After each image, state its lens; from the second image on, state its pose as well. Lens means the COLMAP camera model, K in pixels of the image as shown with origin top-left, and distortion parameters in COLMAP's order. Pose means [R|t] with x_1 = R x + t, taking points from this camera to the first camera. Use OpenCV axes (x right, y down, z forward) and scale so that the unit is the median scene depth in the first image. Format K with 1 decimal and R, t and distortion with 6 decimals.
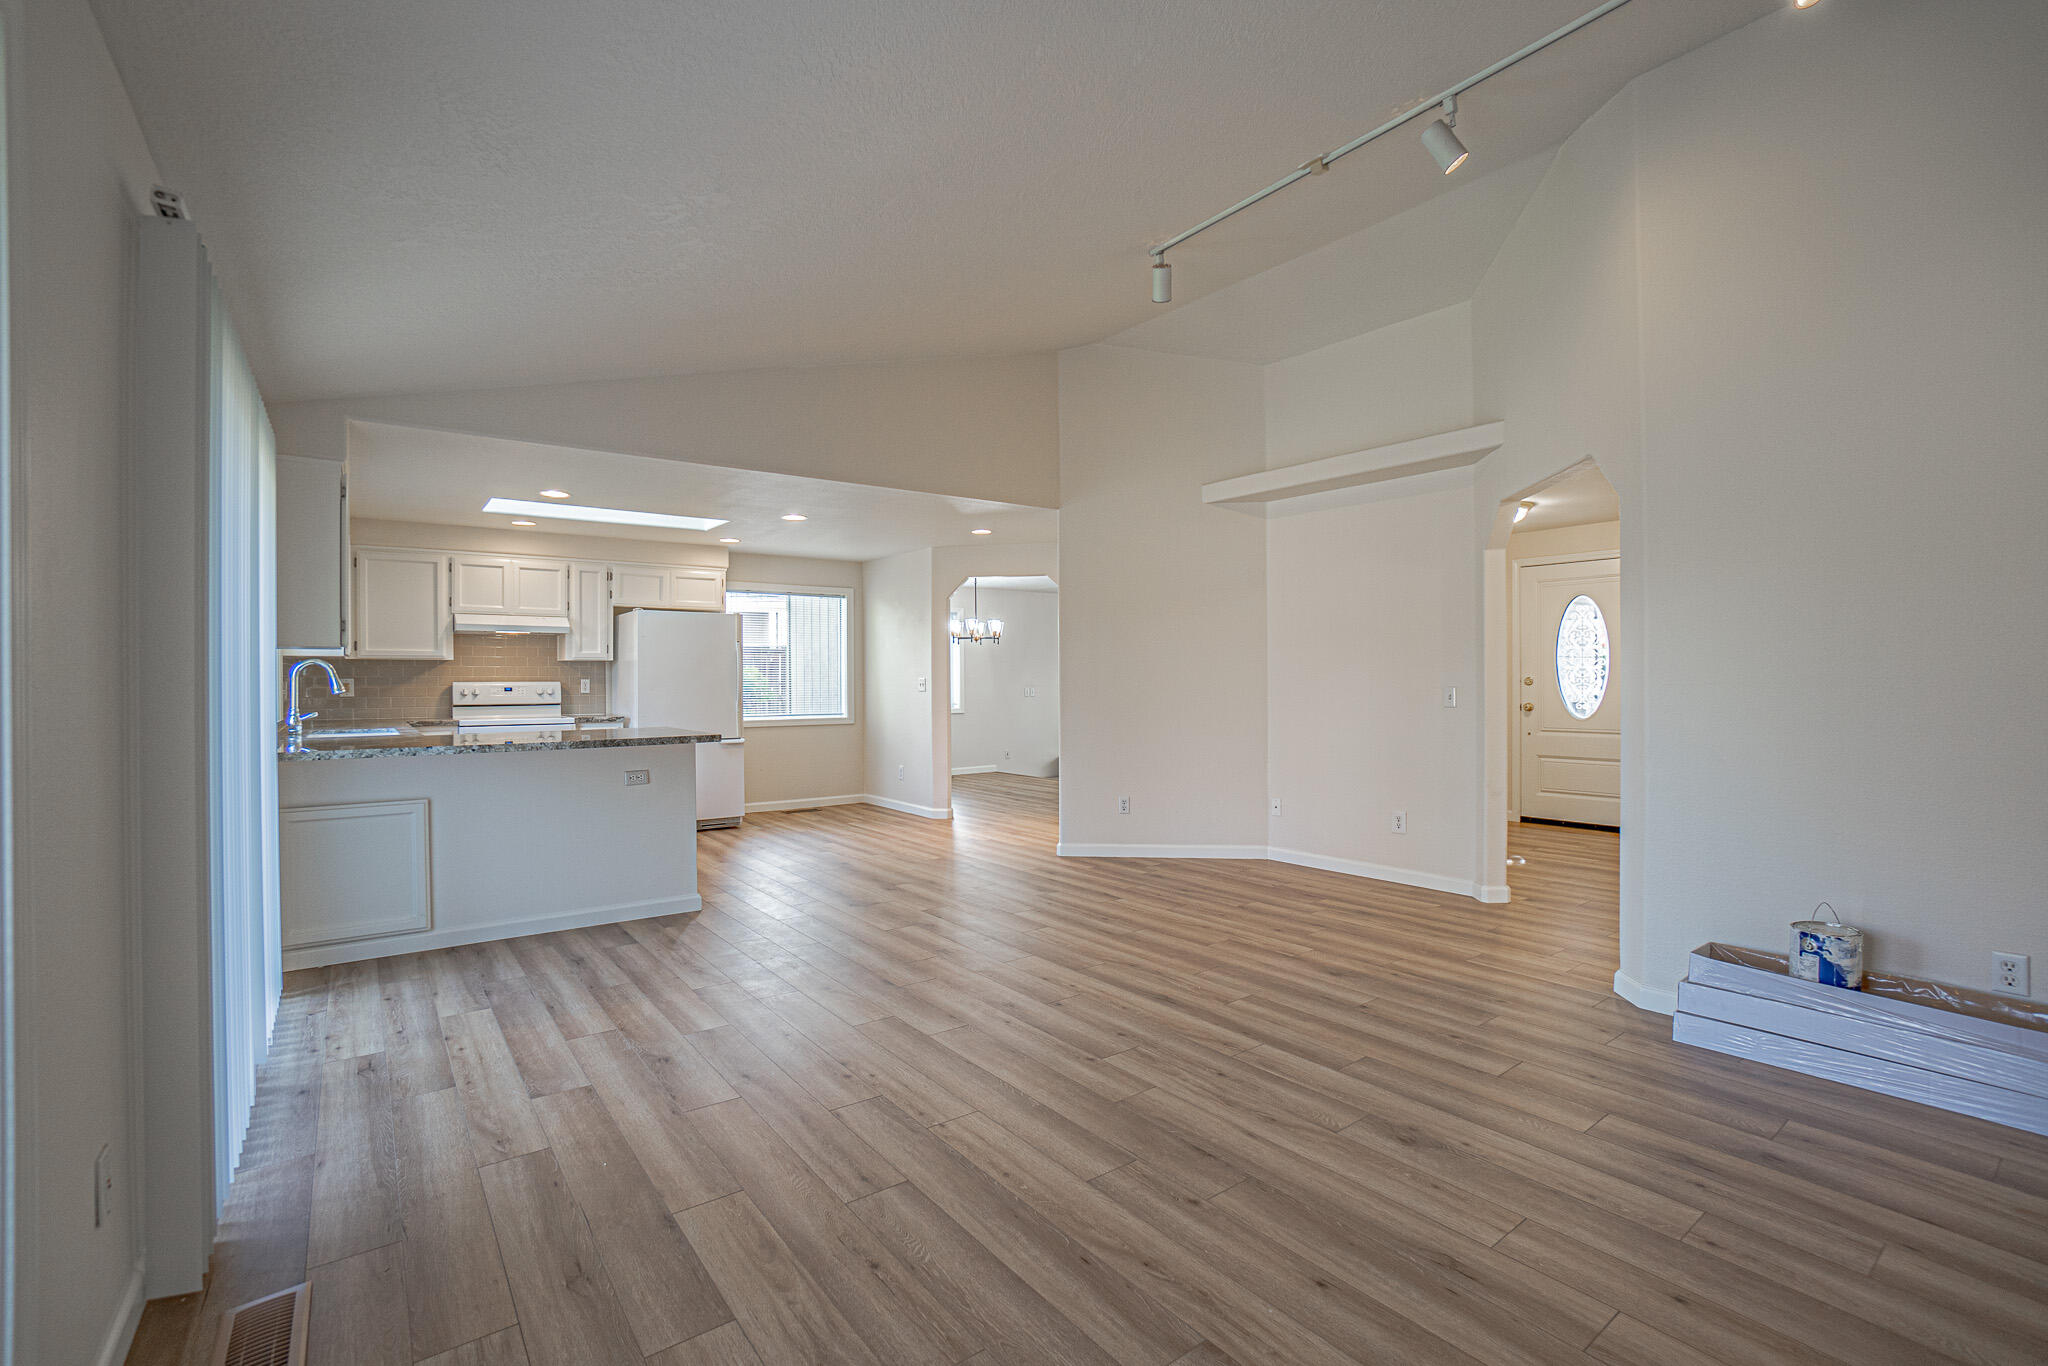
lens RADIAL K [[907.8, 0, 1009.2], [0, 907.8, 678.9], [0, 0, 1]] dist [-0.046917, 0.008488]
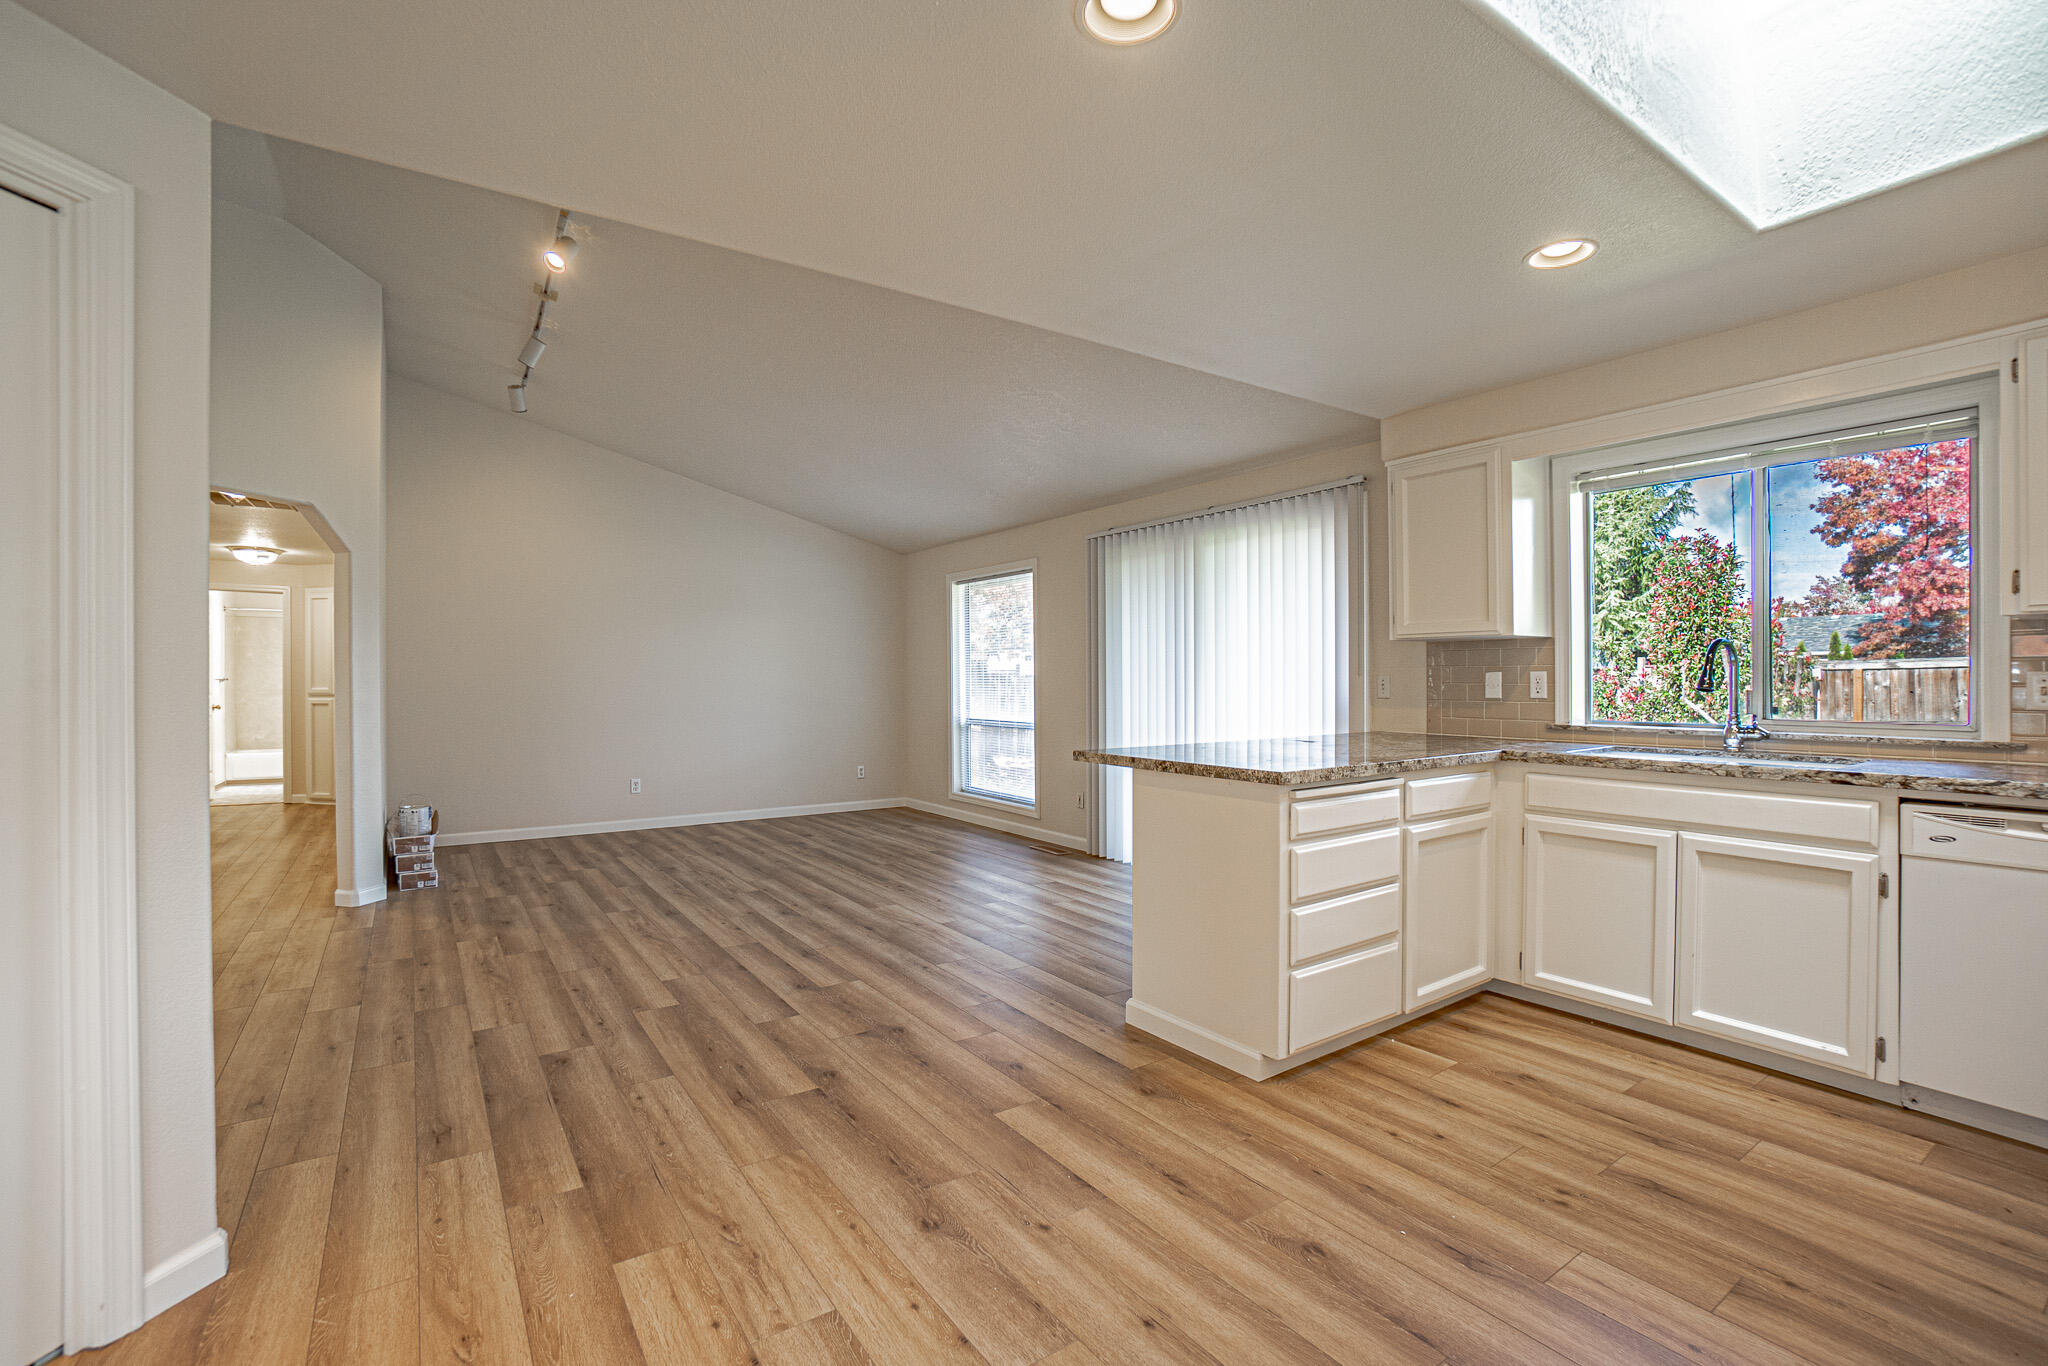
lens RADIAL K [[907.8, 0, 1011.1], [0, 907.8, 675.5], [0, 0, 1]] dist [-0.046917, 0.008488]
pose [[-0.998986, 0.010630, 0.043749, -0.298258], [0.010570, 0.999943, -0.001616, 0.000902], [-0.043763, -0.001152, -0.999041, 1.718263]]
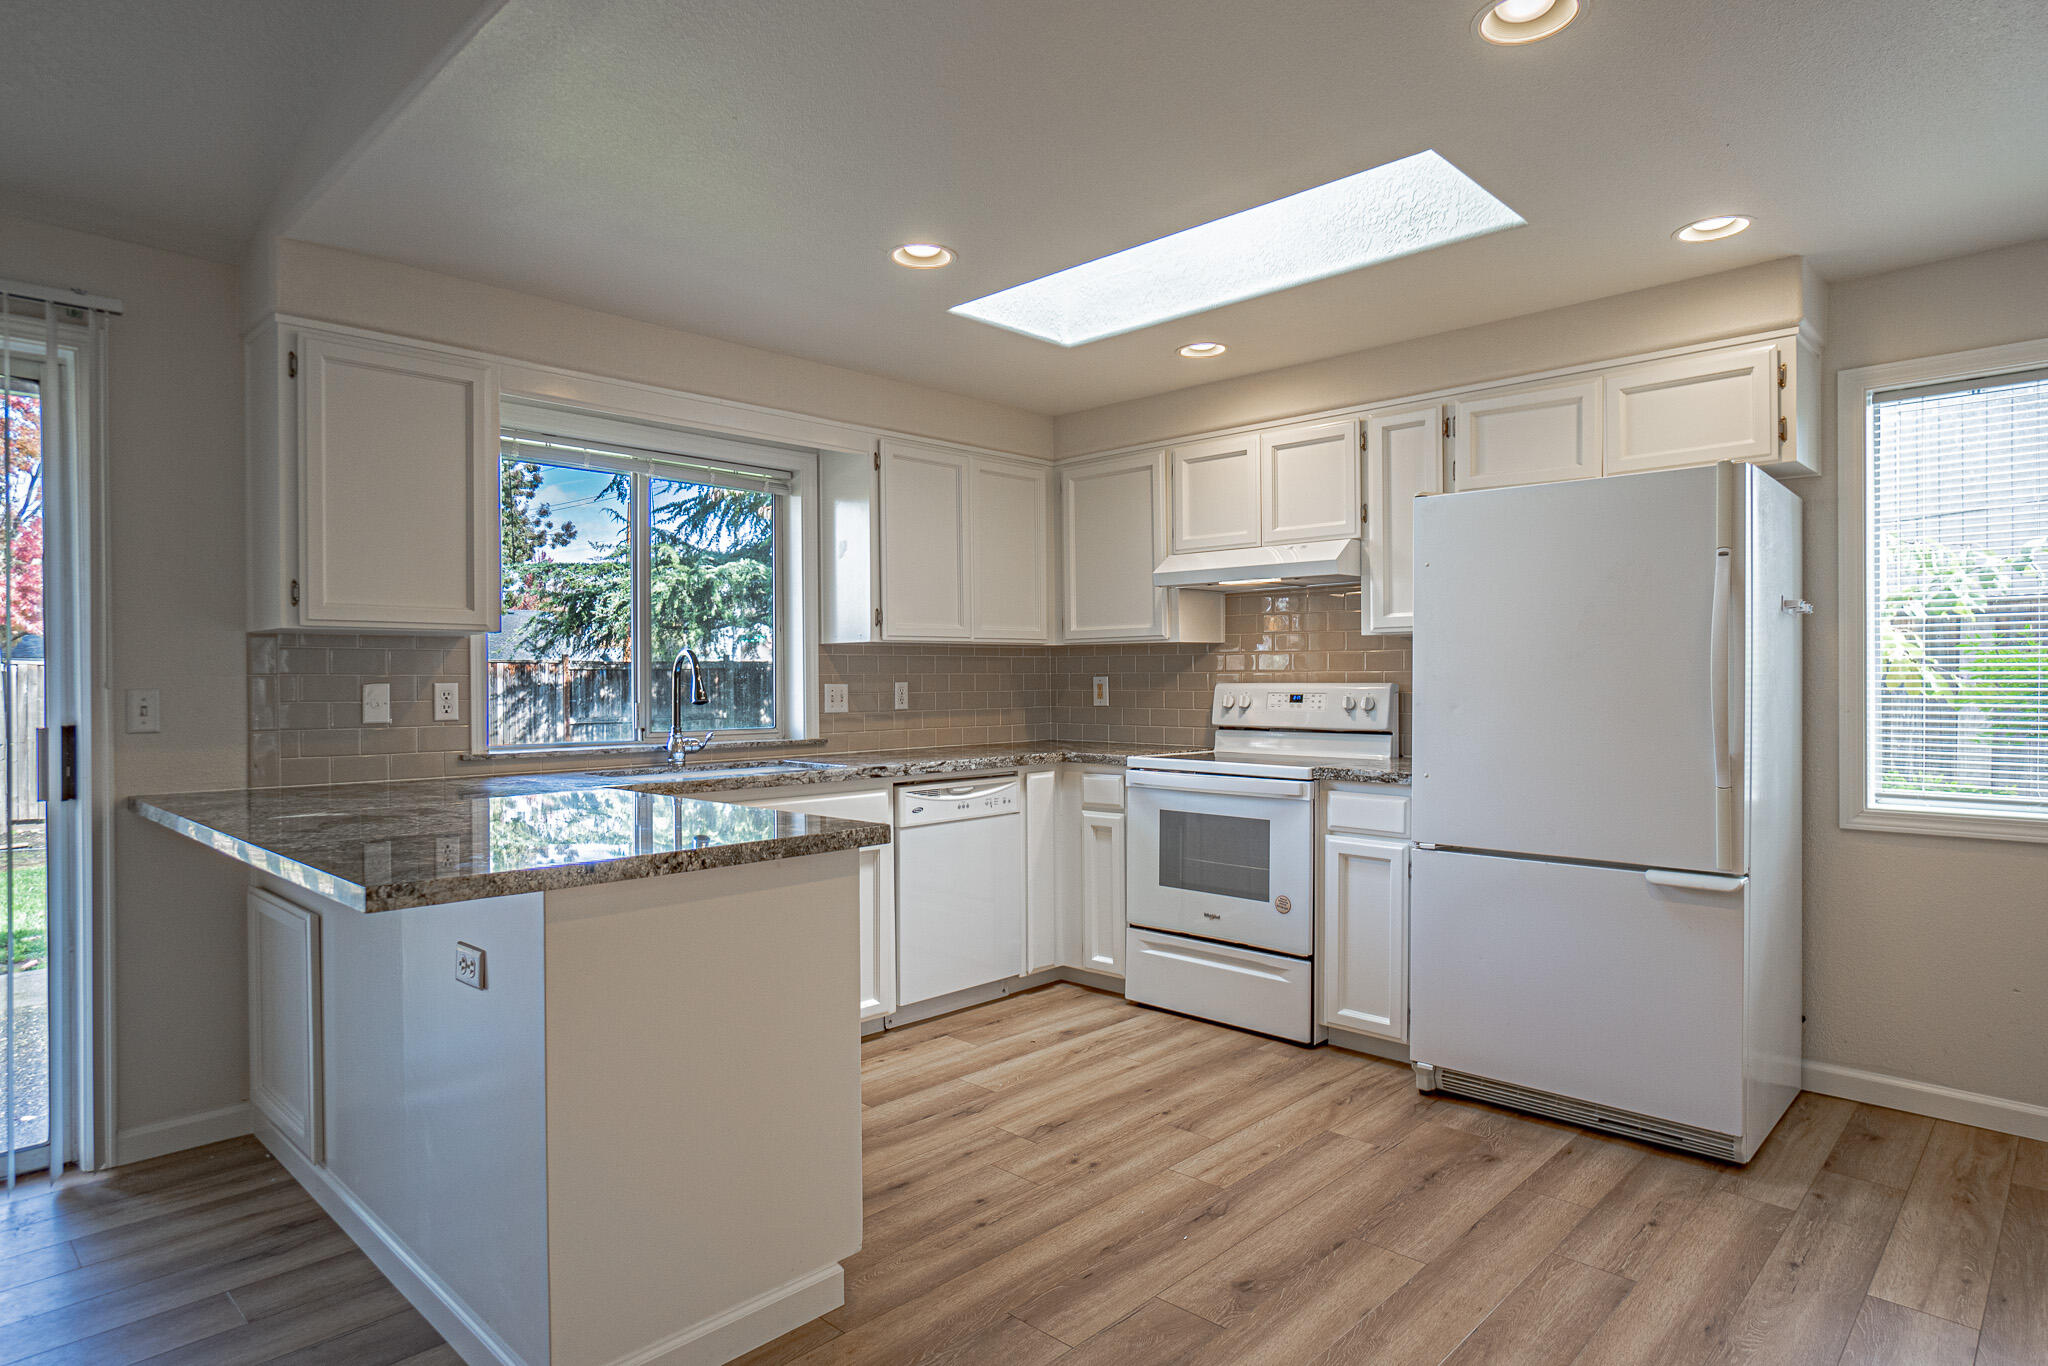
lens RADIAL K [[1144.2, 0, 1008.0], [0, 1144.2, 682.5], [0, 0, 1]] dist [-0.016049, 0.005479]
pose [[0.160270, 0.007271, -0.987046, 0.058076], [0.004279, 0.999958, 0.008061, -0.004219], [0.987064, -0.005515, 0.160232, 1.124405]]
